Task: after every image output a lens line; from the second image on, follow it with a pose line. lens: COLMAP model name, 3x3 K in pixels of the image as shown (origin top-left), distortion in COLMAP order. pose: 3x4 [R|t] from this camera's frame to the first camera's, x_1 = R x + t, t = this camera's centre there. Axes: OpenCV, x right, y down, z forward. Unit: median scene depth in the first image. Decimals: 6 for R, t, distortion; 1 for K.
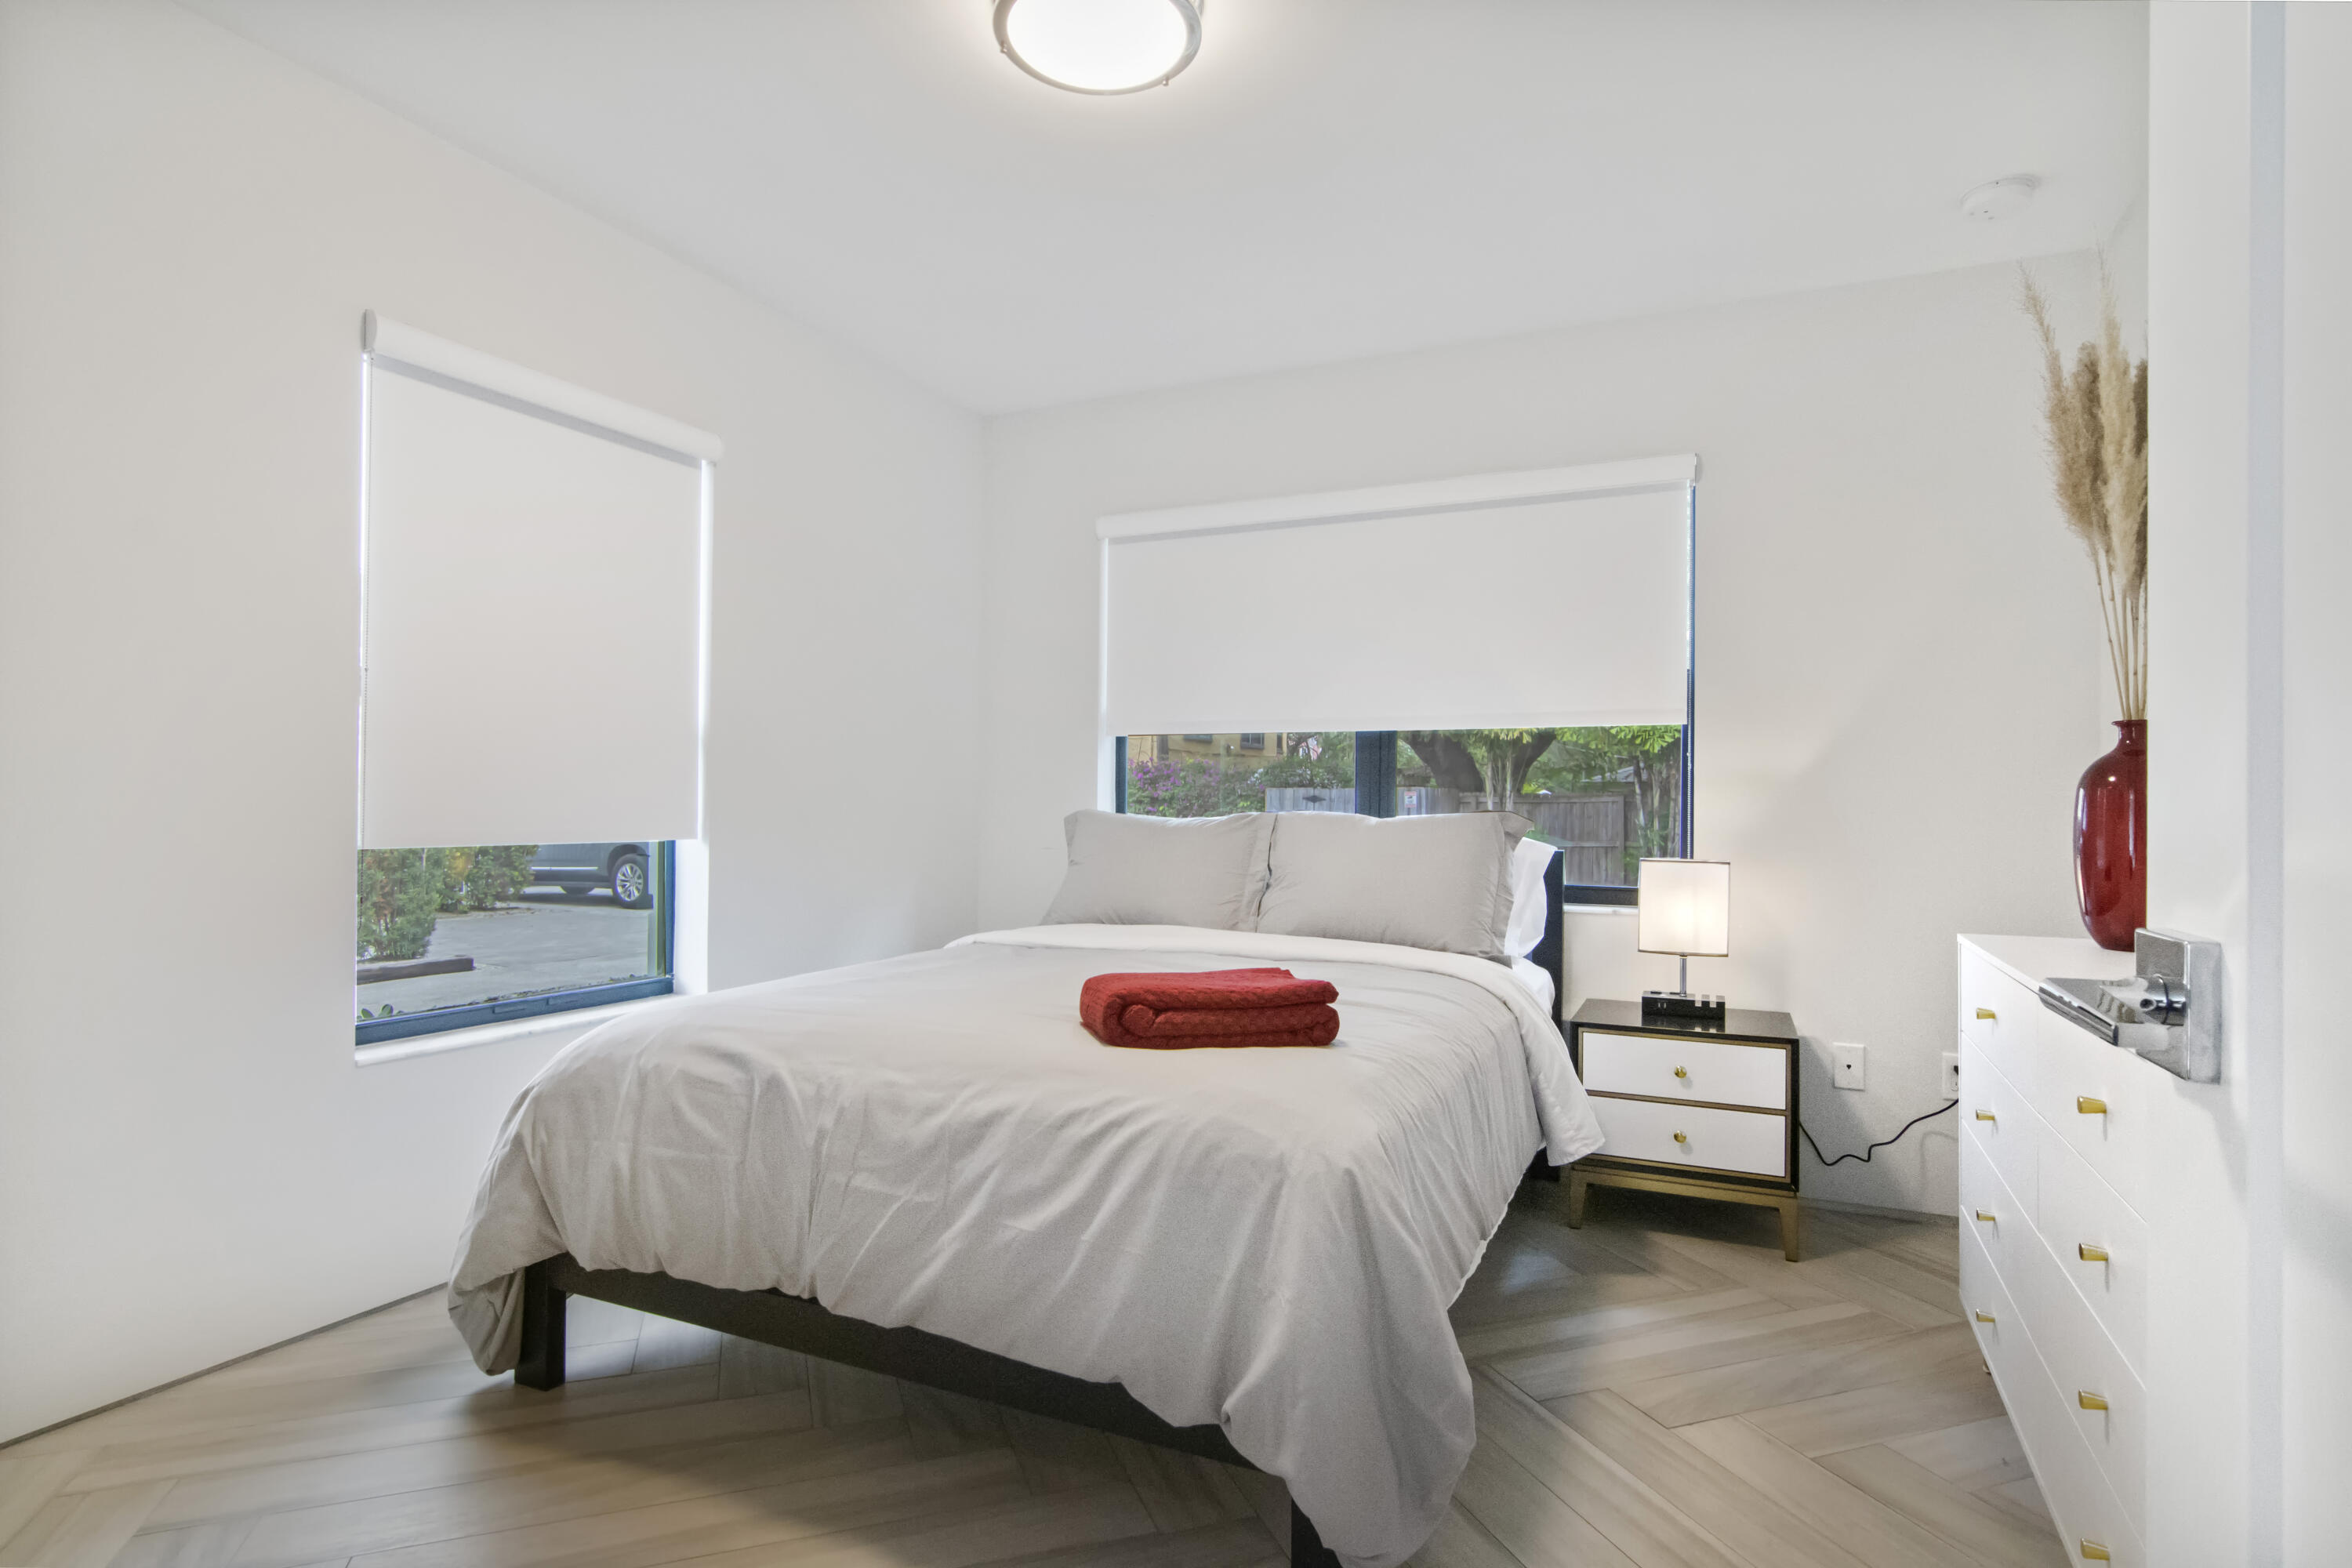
lens RADIAL K [[1202.2, 0, 1184.7], [0, 1202.2, 794.8], [0, 0, 1]] dist [0.000229, 0.000170]
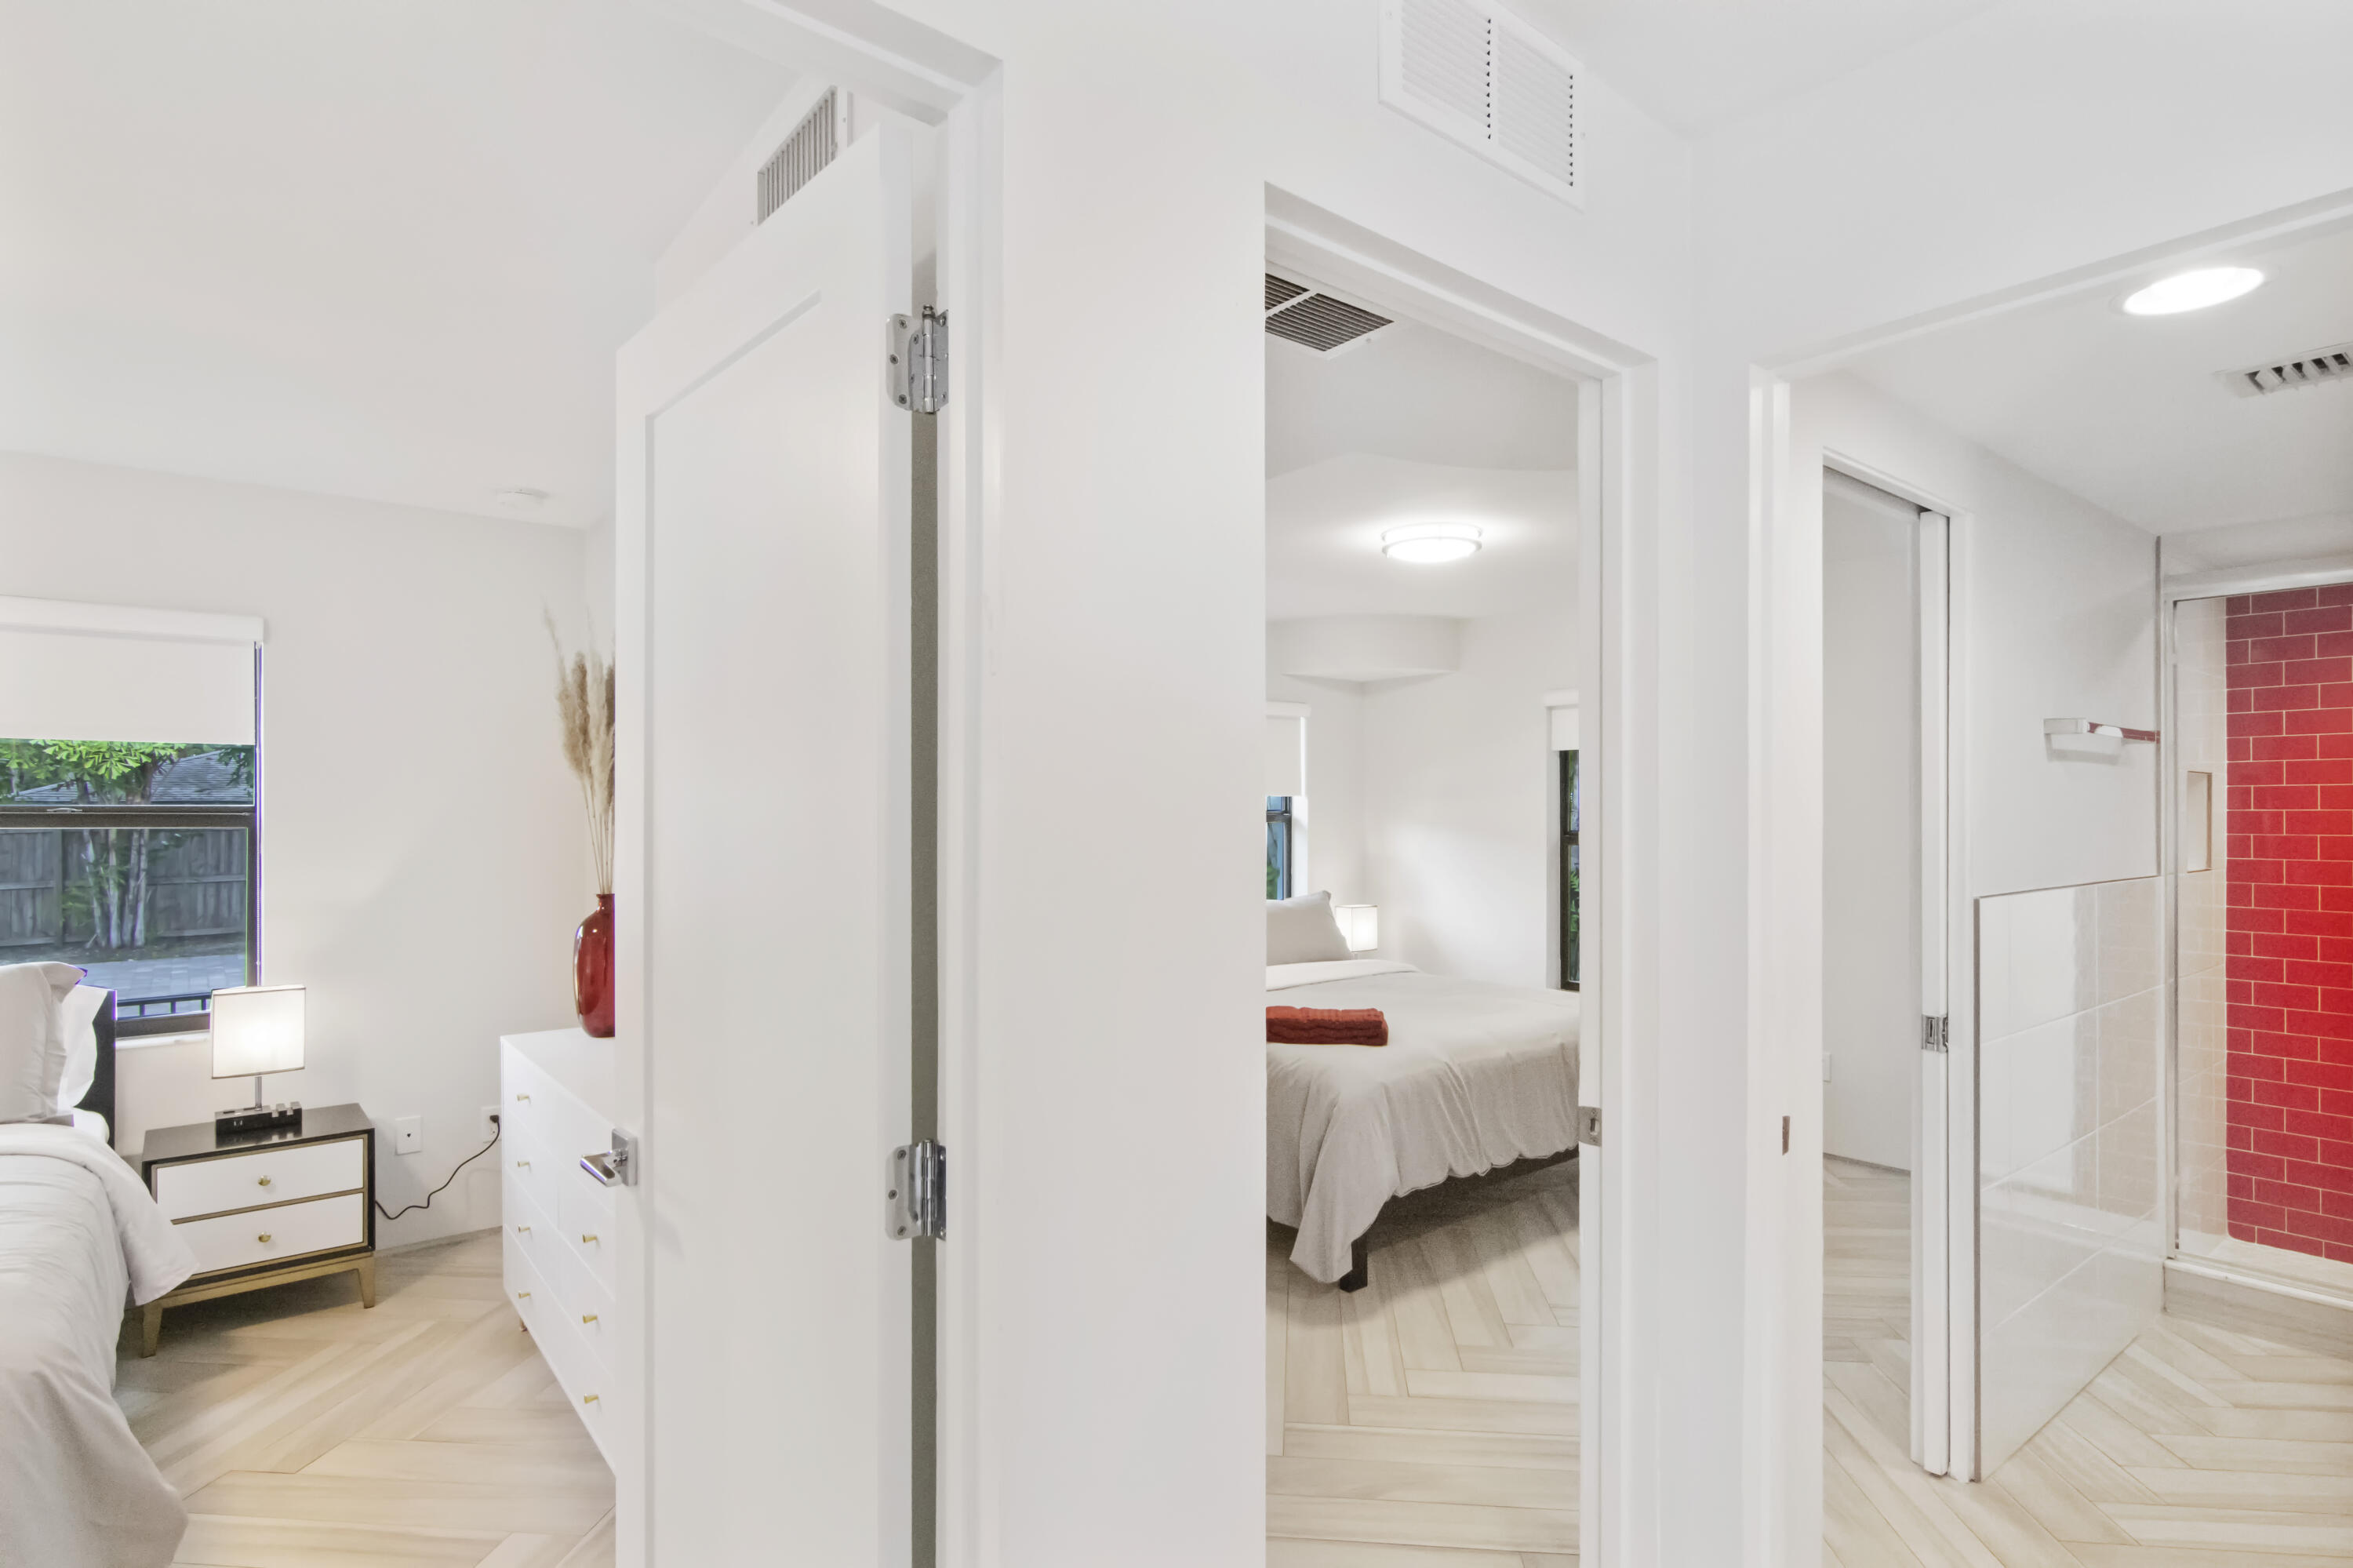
lens RADIAL K [[1188.8, 0, 1175.2], [0, 1188.8, 805.5], [0, 0, 1]] dist [-0.002724, 0.000705]
pose [[0.438339, -0.006568, 0.898786, -0.233786], [0.000972, 0.999976, 0.006834, -0.141411], [-0.898809, -0.002122, 0.438335, -0.291284]]
